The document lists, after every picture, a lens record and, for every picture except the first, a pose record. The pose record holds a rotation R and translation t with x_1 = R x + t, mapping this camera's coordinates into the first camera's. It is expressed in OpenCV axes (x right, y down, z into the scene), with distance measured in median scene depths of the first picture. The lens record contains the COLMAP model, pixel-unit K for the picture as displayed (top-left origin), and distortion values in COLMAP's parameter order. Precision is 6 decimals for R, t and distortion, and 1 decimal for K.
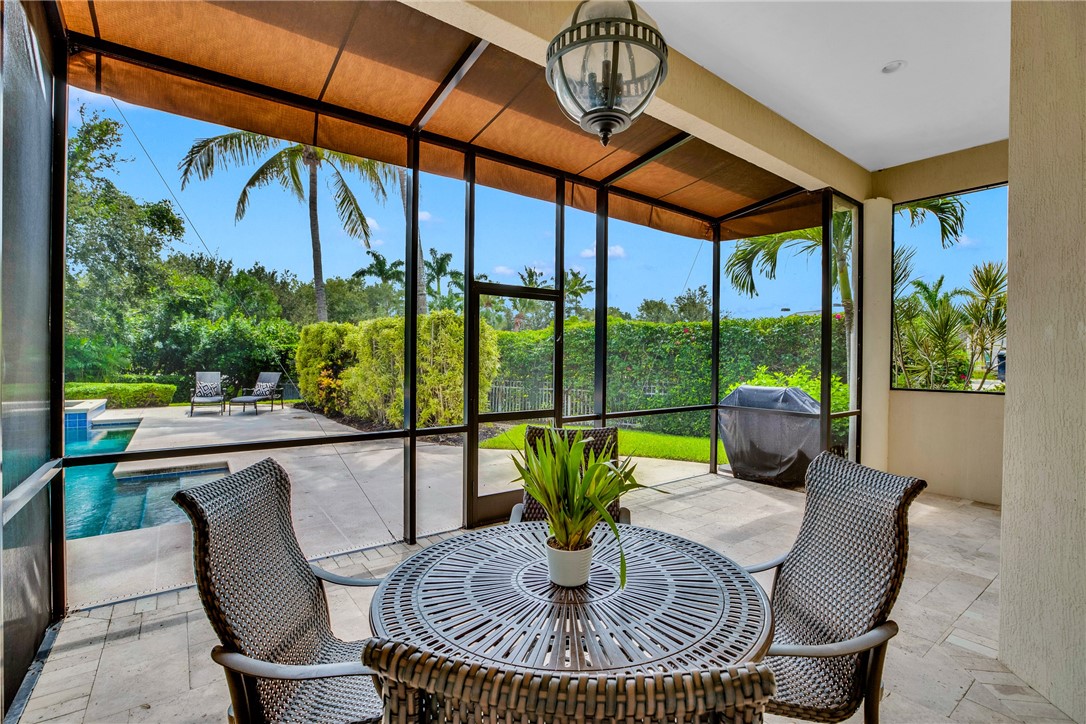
lens RADIAL K [[491.8, 0, 541.0], [0, 491.8, 360.3], [0, 0, 1]] dist [-0.031025, 0.003556]
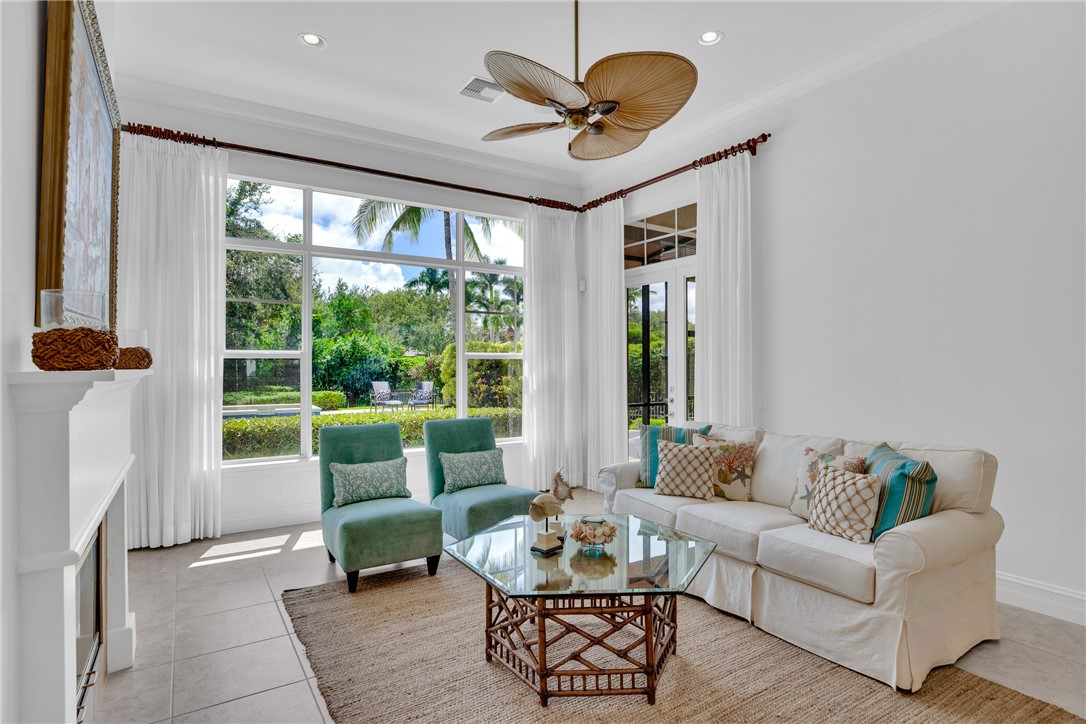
lens RADIAL K [[553.9, 0, 542.9], [0, 553.9, 363.5], [0, 0, 1]] dist [-0.000890, -0.000214]
pose [[0.997400, -0.009943, -0.071373, -0.092000], [0.009129, 0.999890, -0.011725, -0.002006], [0.071482, 0.011043, 0.997381, -0.274069]]
